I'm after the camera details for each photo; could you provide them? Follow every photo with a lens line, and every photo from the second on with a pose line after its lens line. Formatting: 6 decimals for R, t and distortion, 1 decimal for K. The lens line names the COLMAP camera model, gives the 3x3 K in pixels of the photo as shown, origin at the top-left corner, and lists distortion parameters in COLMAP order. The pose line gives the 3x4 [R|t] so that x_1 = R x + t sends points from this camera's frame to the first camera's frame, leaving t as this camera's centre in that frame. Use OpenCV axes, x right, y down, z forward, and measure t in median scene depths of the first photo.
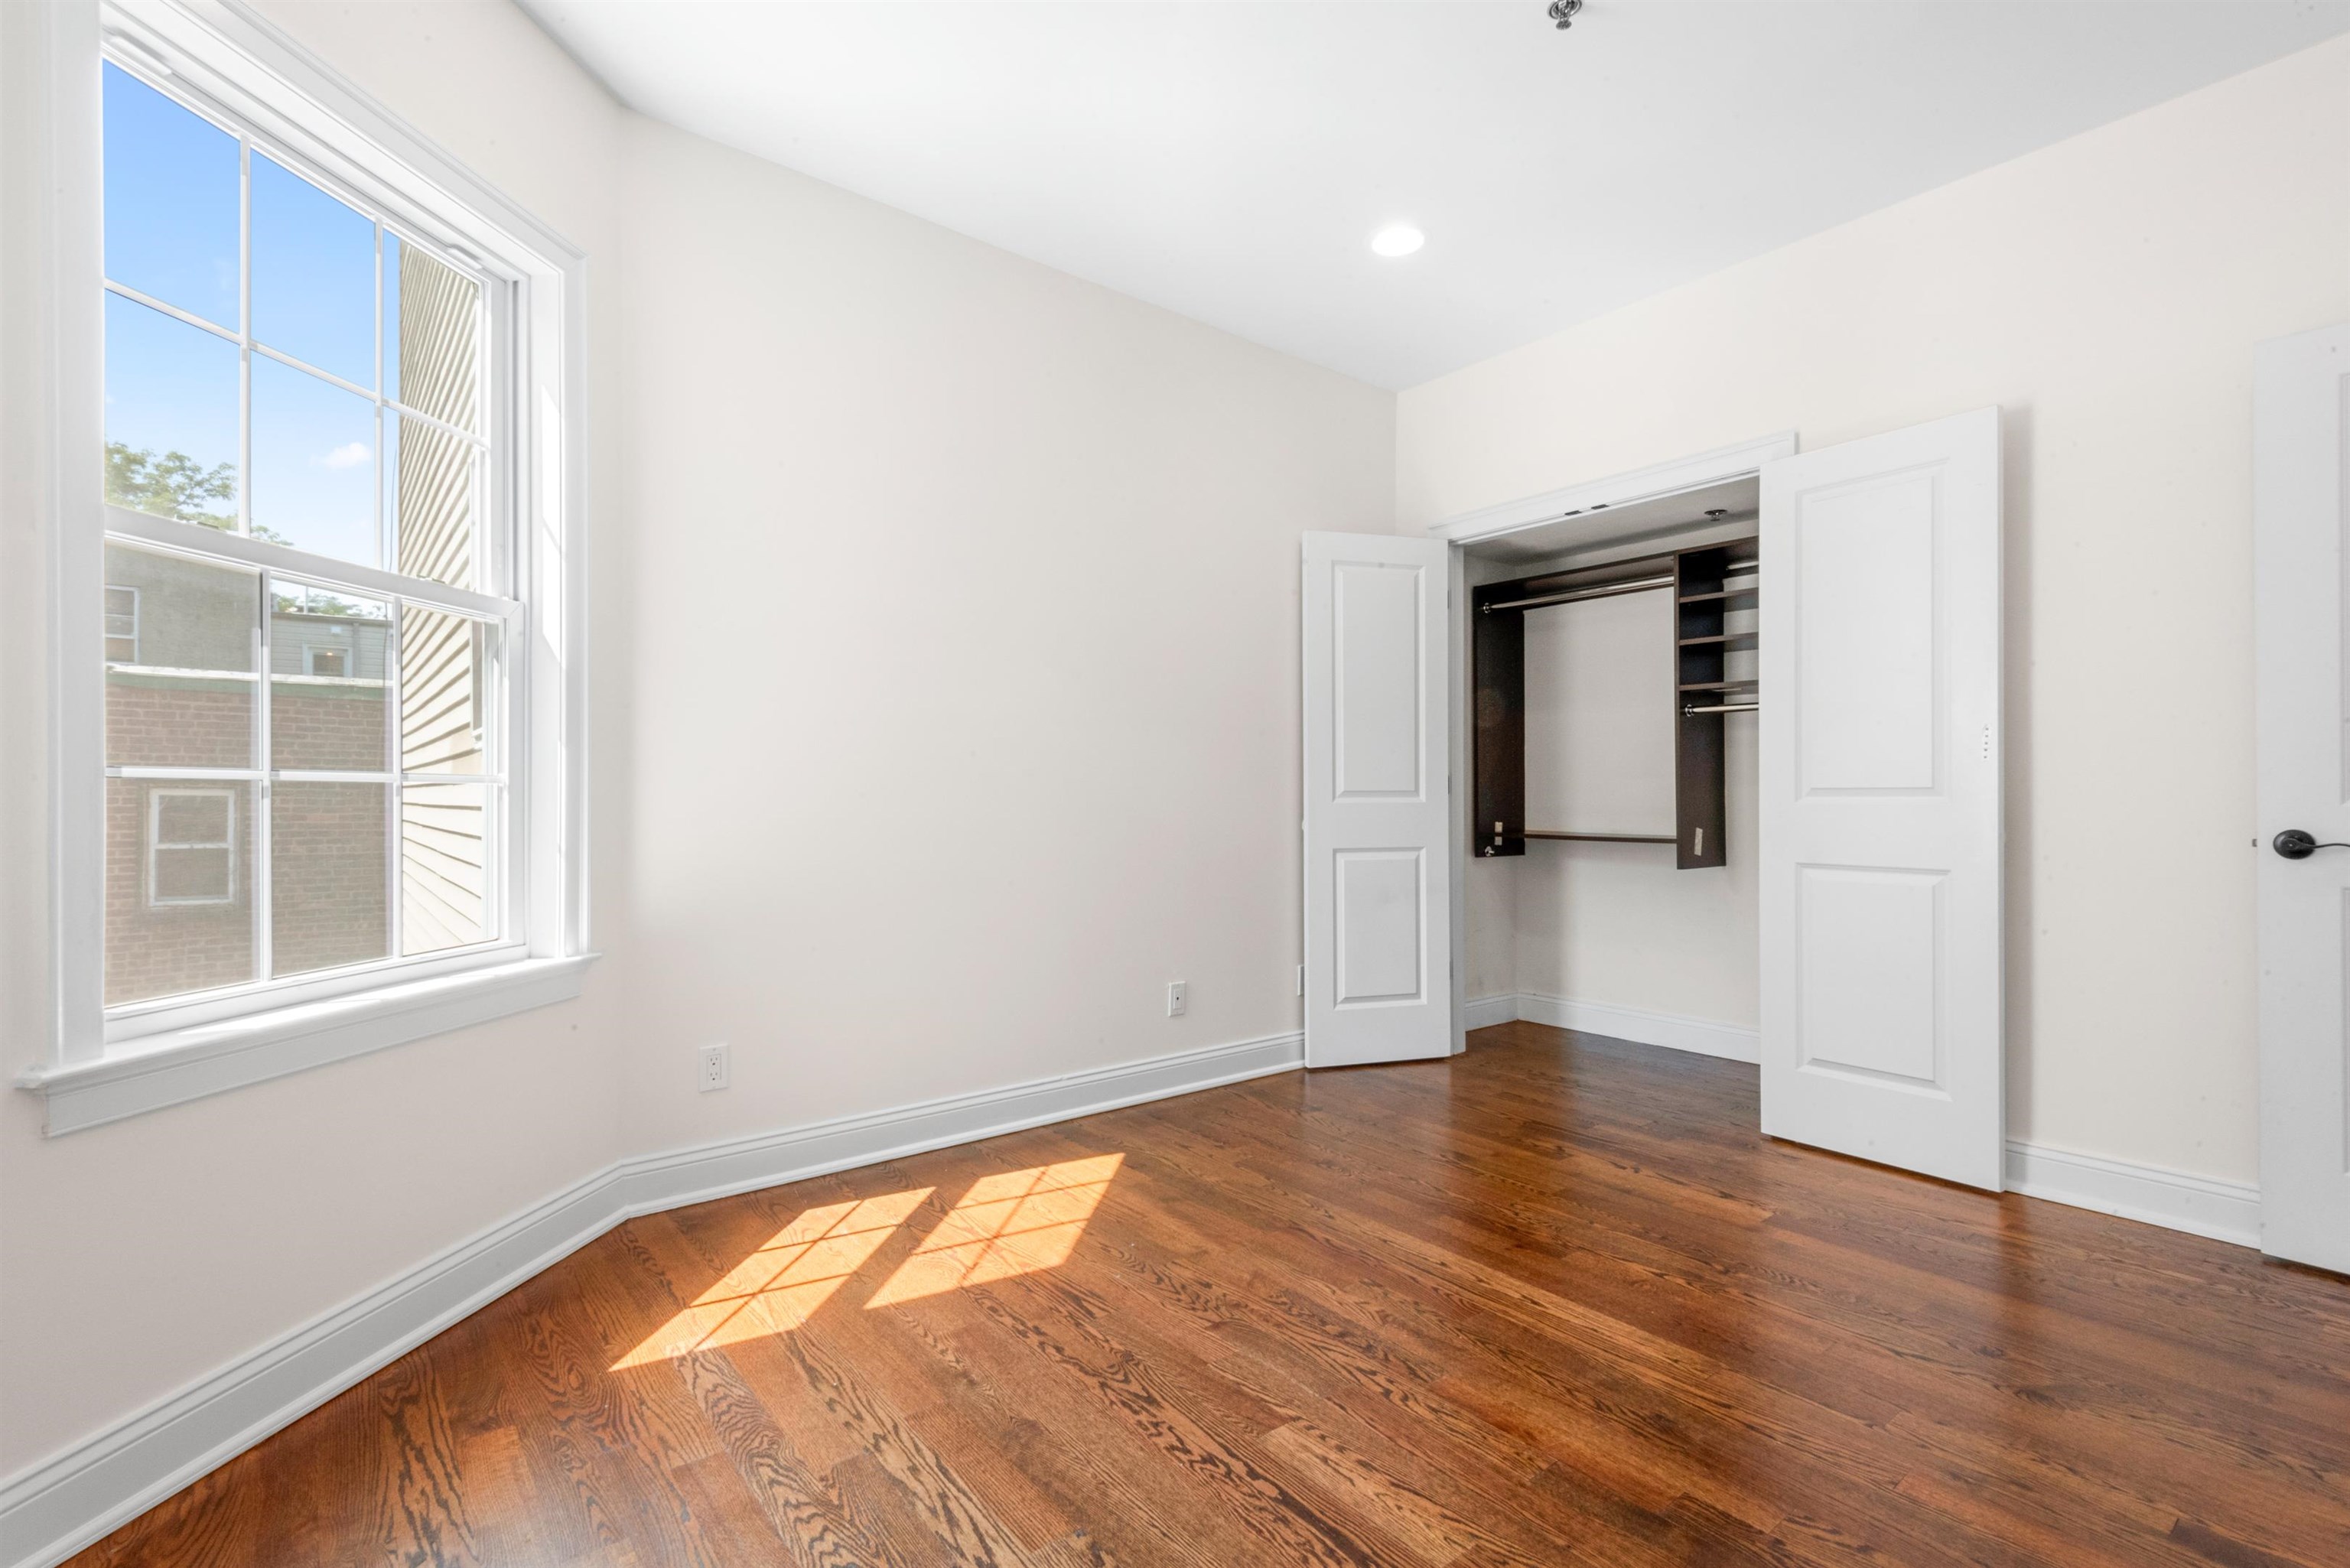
lens RADIAL K [[1079.6, 0, 1183.2], [0, 1079.6, 791.6], [0, 0, 1]] dist [0.028039, -0.012031]
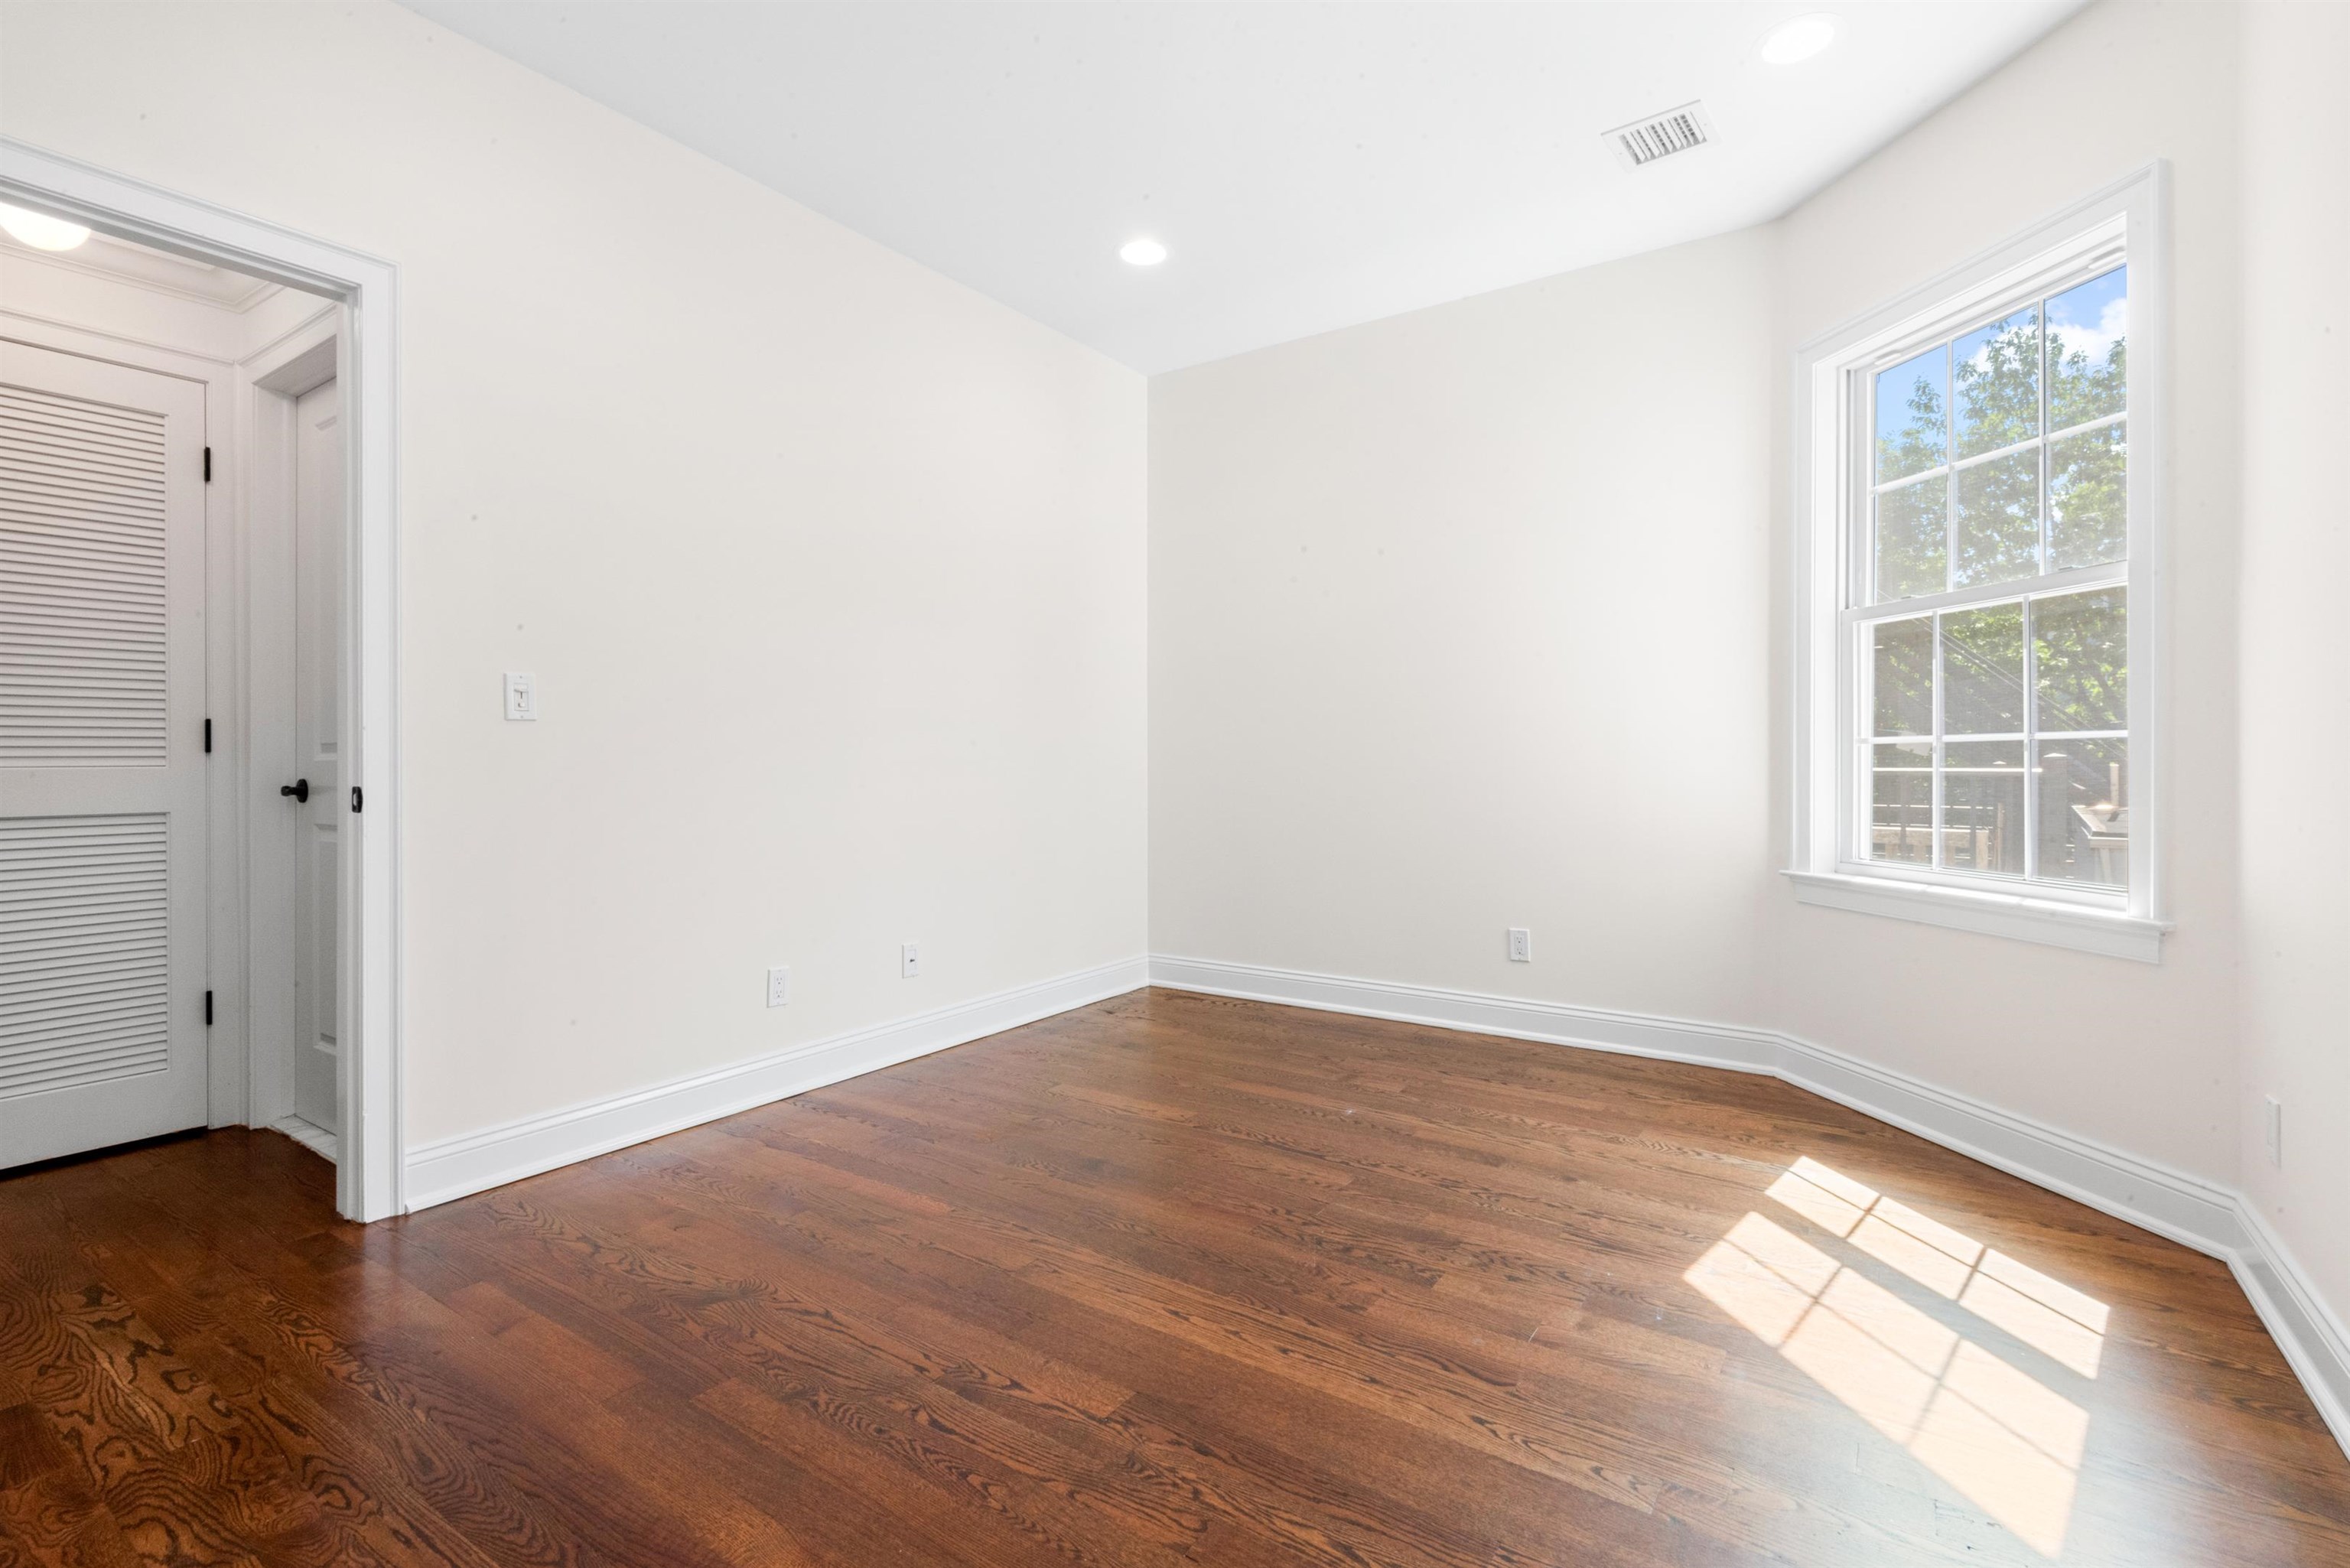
lens RADIAL K [[1079.6, 0, 1183.2], [0, 1079.6, 791.6], [0, 0, 1]] dist [0.028039, -0.012031]
pose [[-0.956549, 0.009911, -0.291403, 0.526064], [0.001876, 0.999611, 0.027838, 0.012203], [0.291566, 0.026082, -0.956195, 1.693794]]
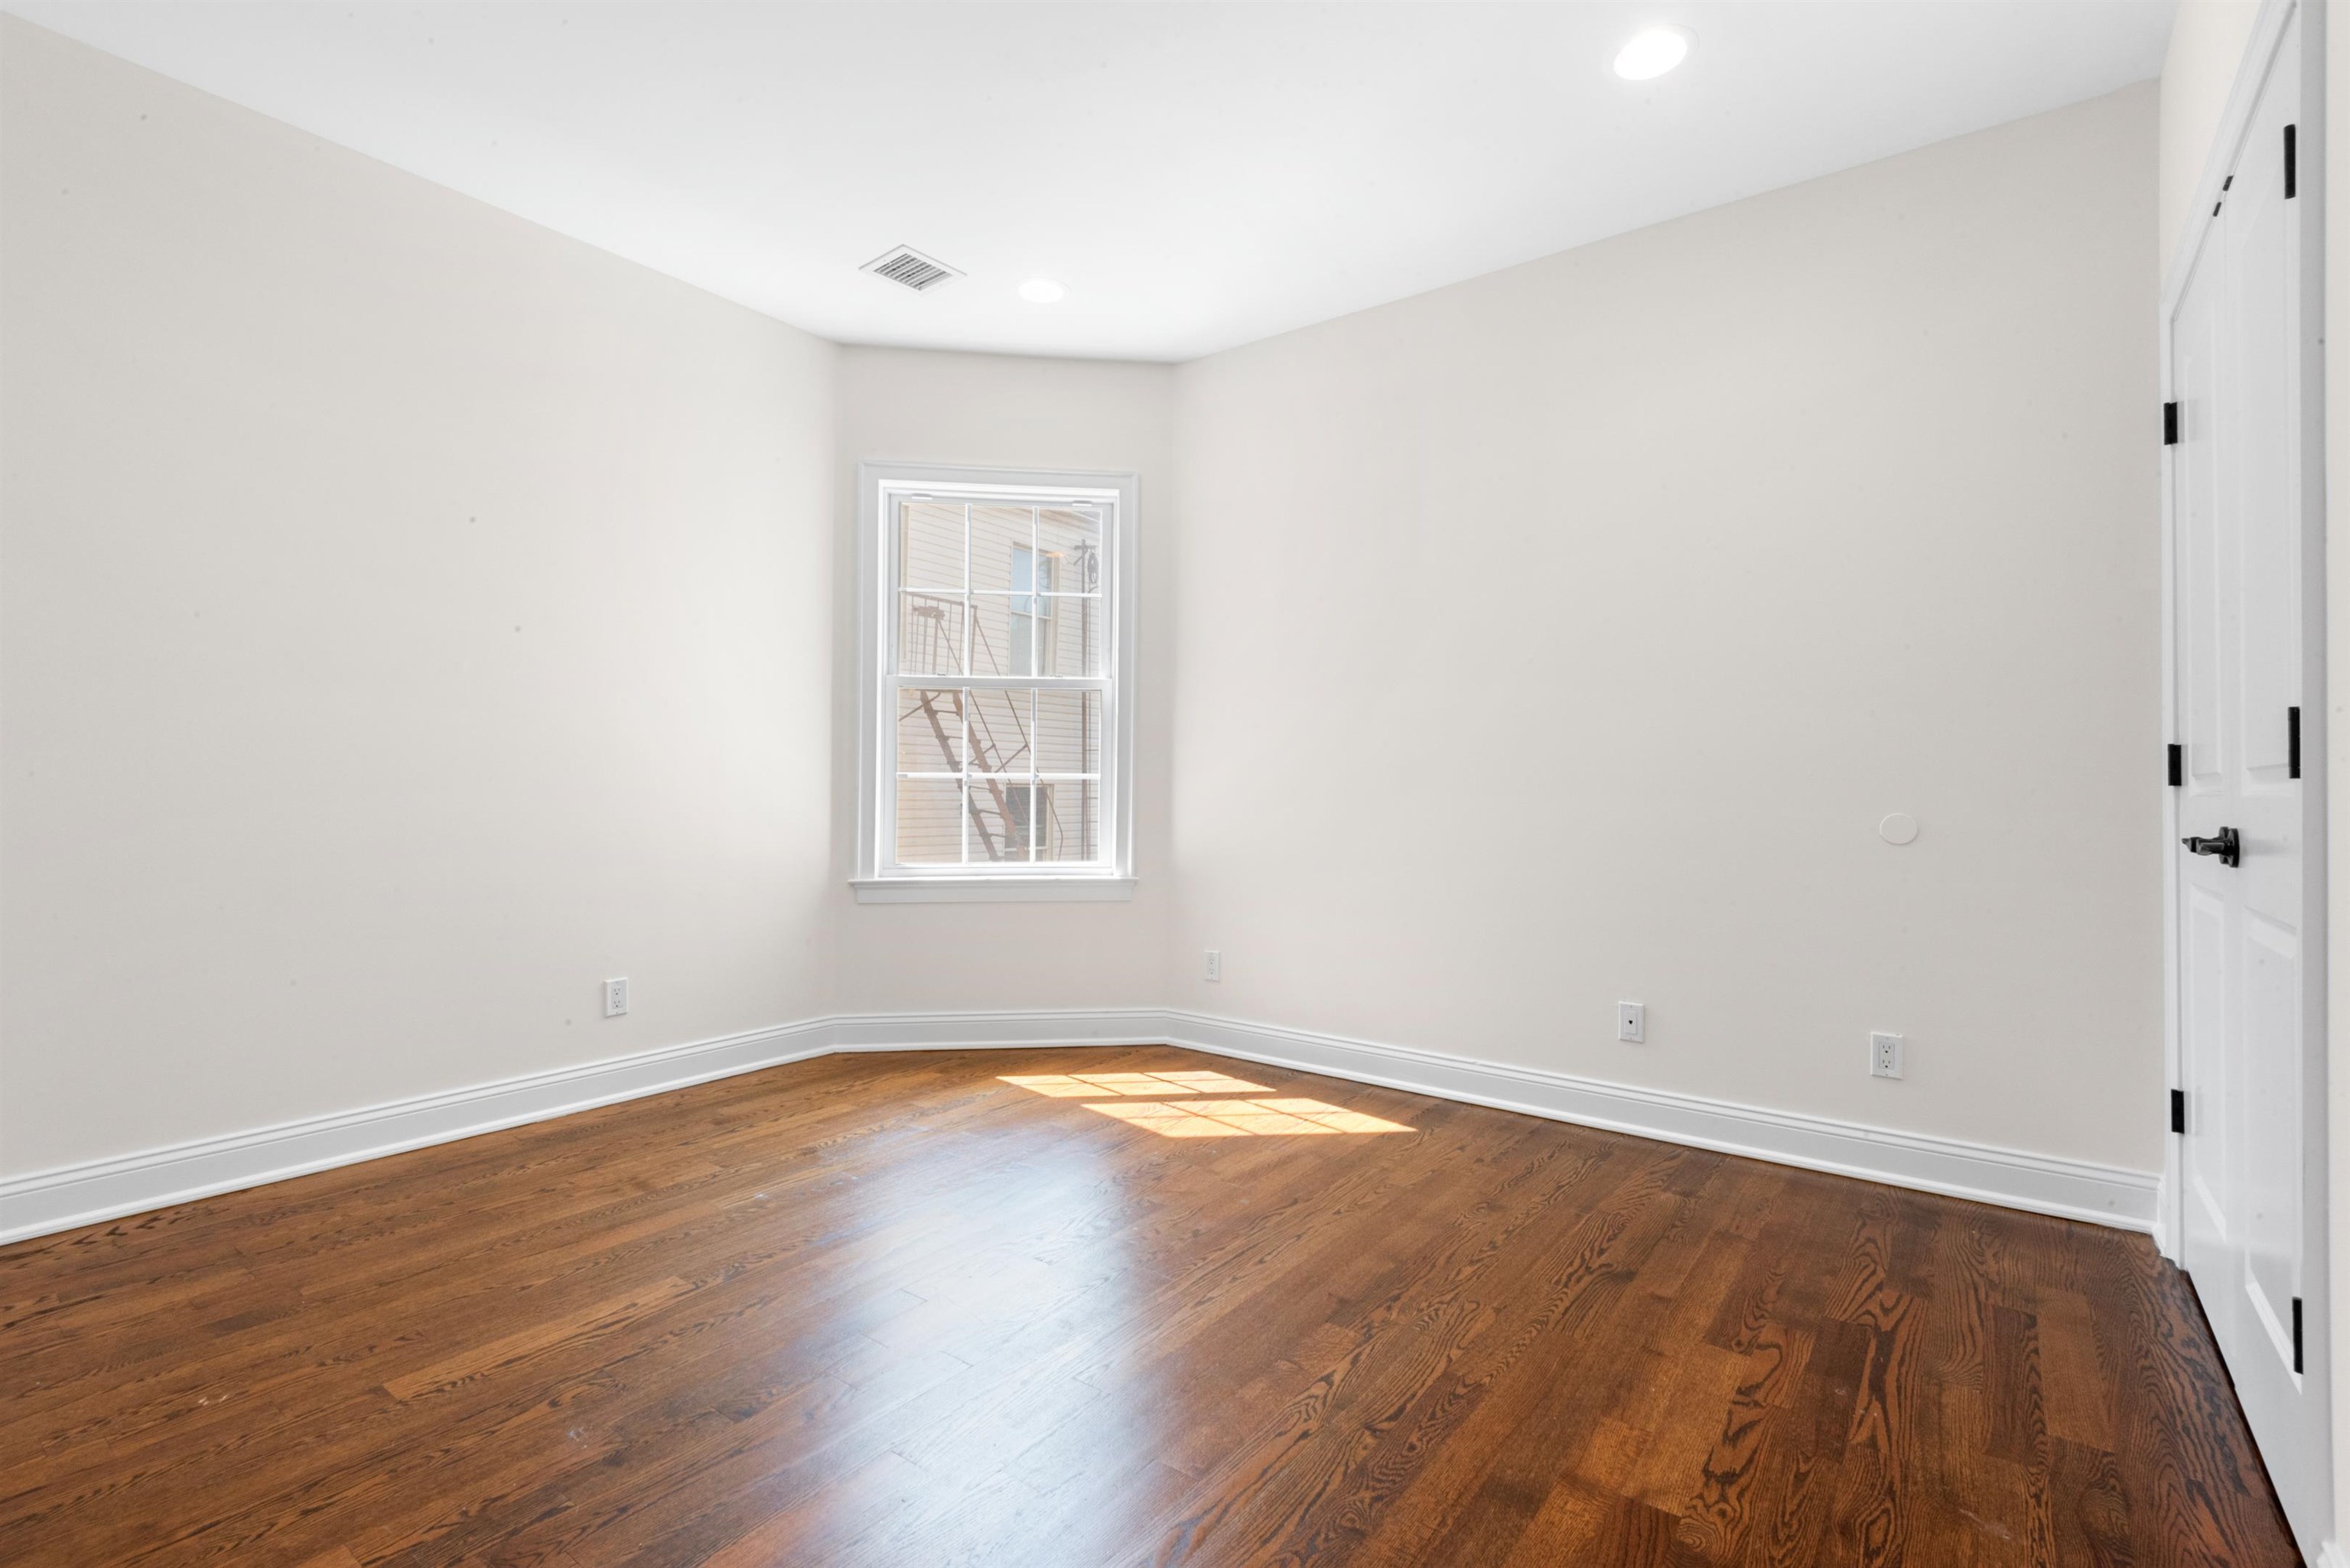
lens RADIAL K [[1079.6, 0, 1183.2], [0, 1079.6, 791.6], [0, 0, 1]] dist [0.028039, -0.012031]
pose [[0.247555, 0.008832, -0.968833, 1.157162], [-0.002748, 0.999961, 0.008414, 0.000351], [0.968870, 0.000579, 0.247570, 0.677003]]
